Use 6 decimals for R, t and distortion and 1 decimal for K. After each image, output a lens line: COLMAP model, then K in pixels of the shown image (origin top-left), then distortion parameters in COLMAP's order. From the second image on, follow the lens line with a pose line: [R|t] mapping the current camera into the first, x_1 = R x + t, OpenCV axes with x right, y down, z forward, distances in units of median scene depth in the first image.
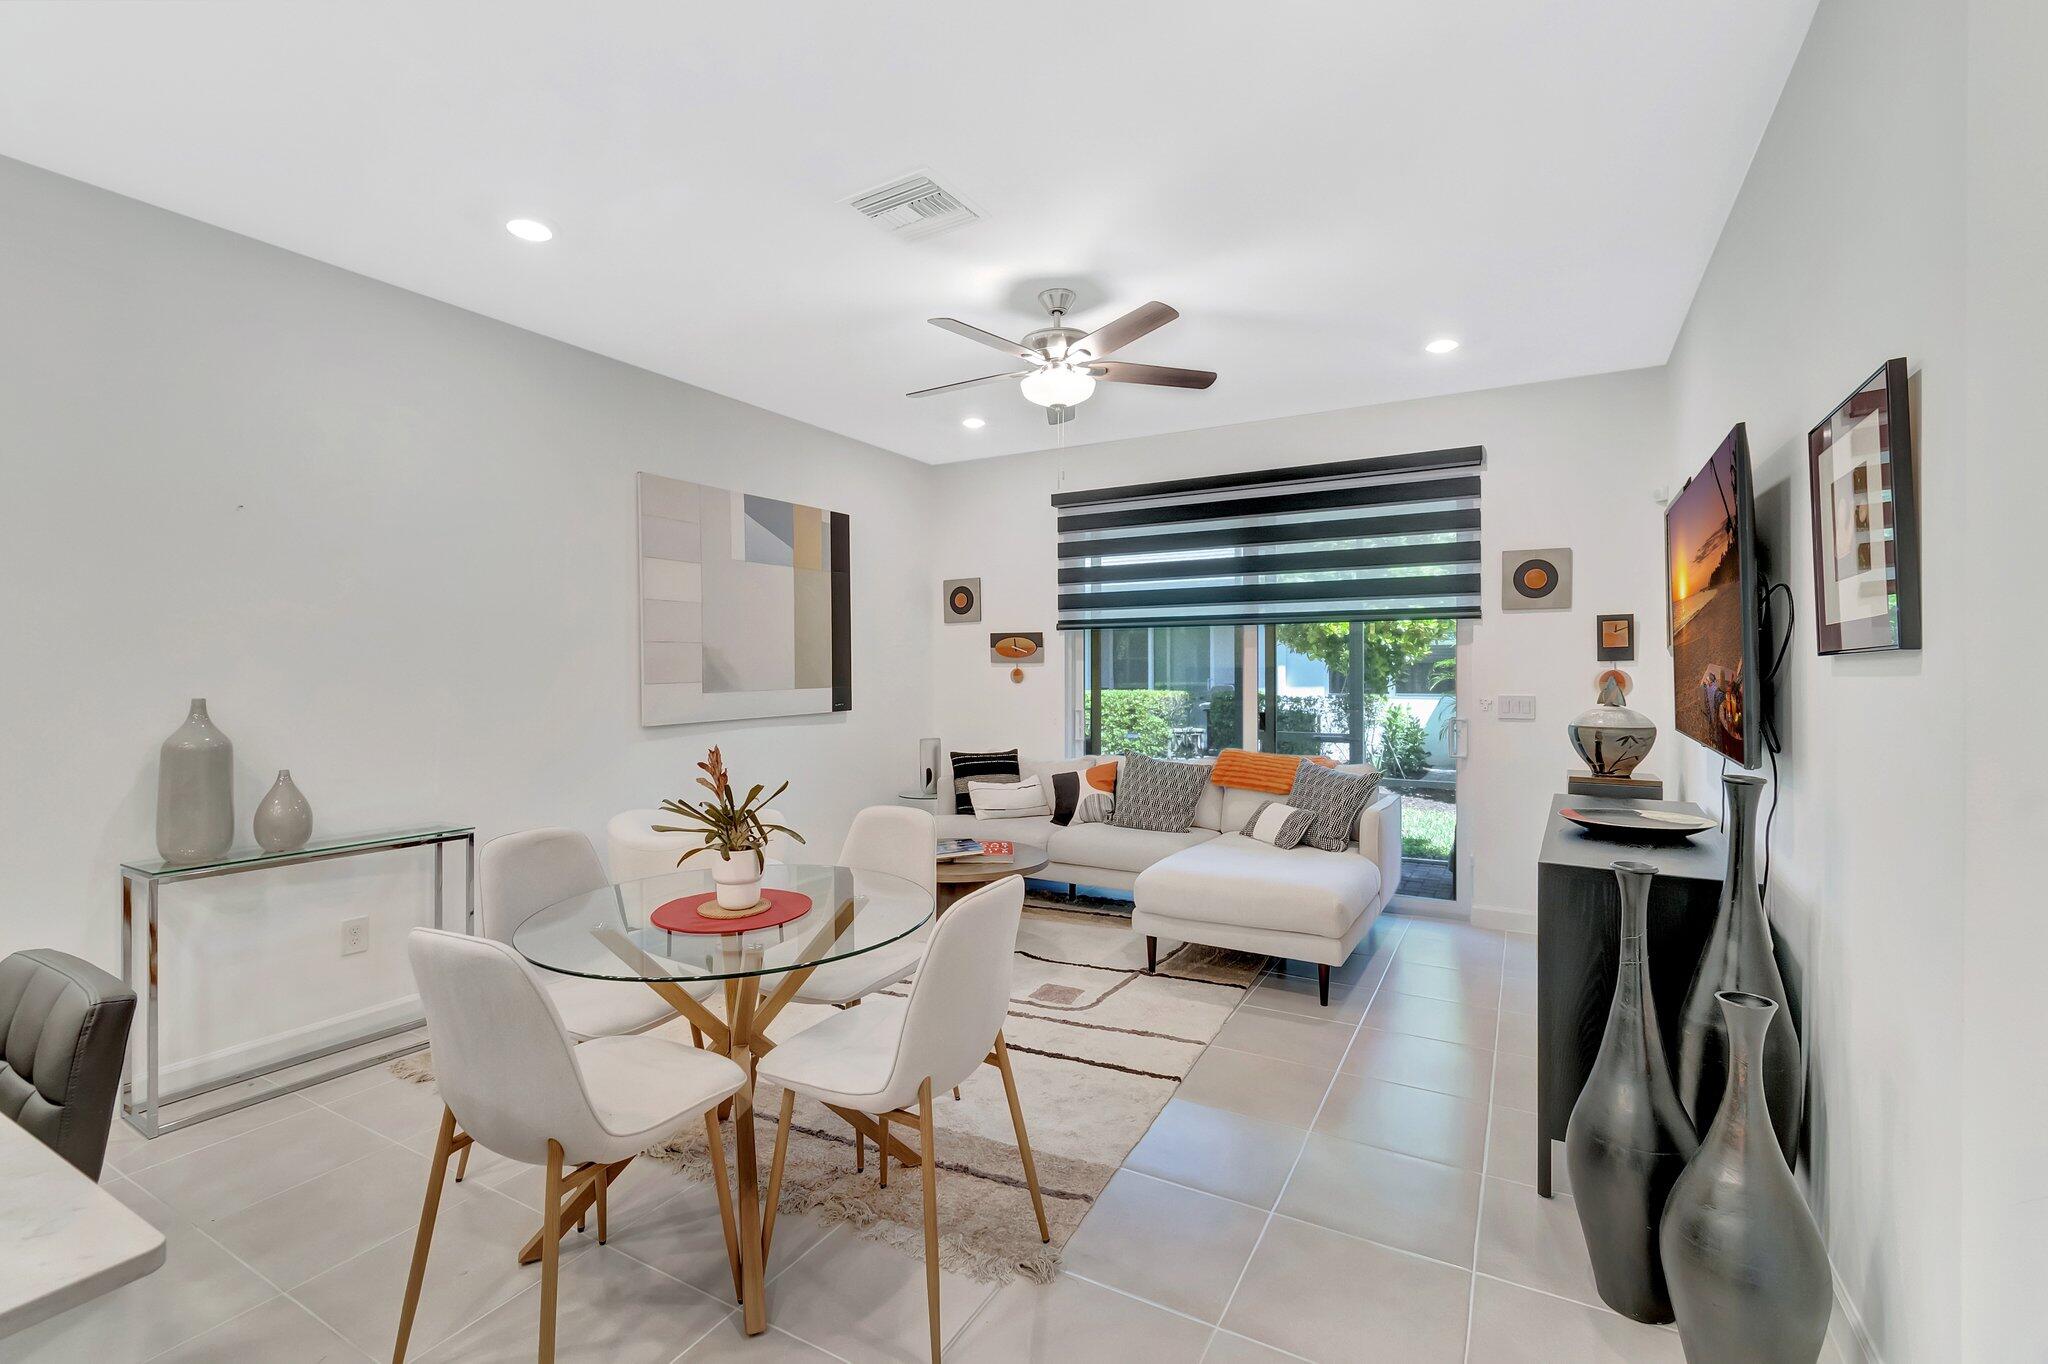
lens RADIAL K [[909.6, 0, 1010.5], [0, 909.6, 670.4], [0, 0, 1]] dist [0.010118, -0.001613]
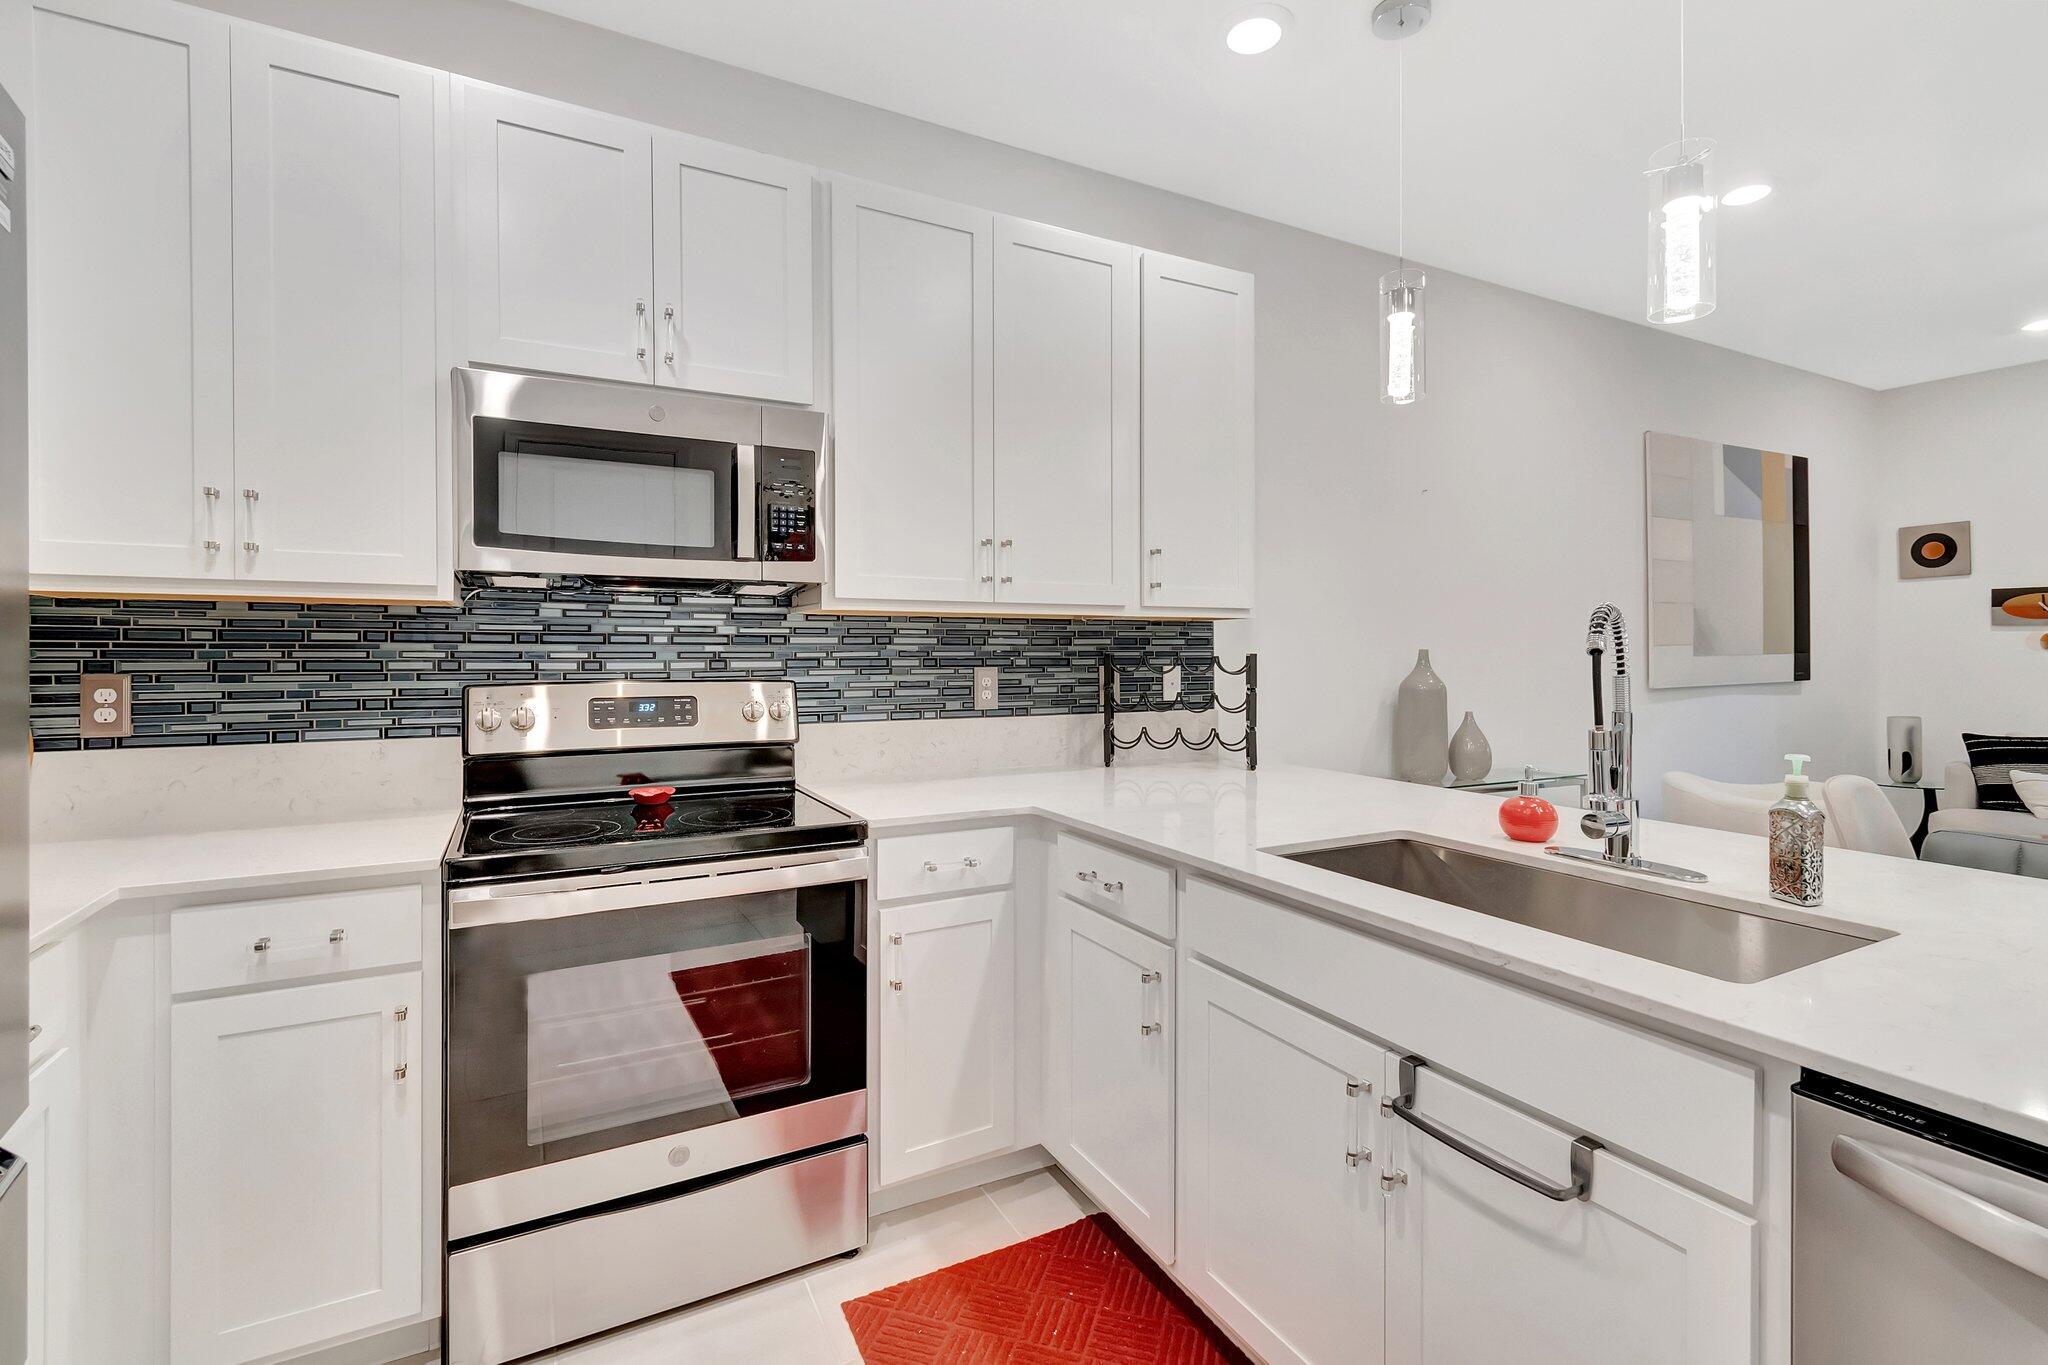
lens RADIAL K [[909.6, 0, 1024.5], [0, 909.6, 649.5], [0, 0, 1]] dist [0.010118, -0.001613]
pose [[0.848587, 0.004123, -0.529039, -0.397556], [-0.004558, 0.999989, 0.000483, 0.019411], [0.529036, 0.002002, 0.848597, -0.172140]]
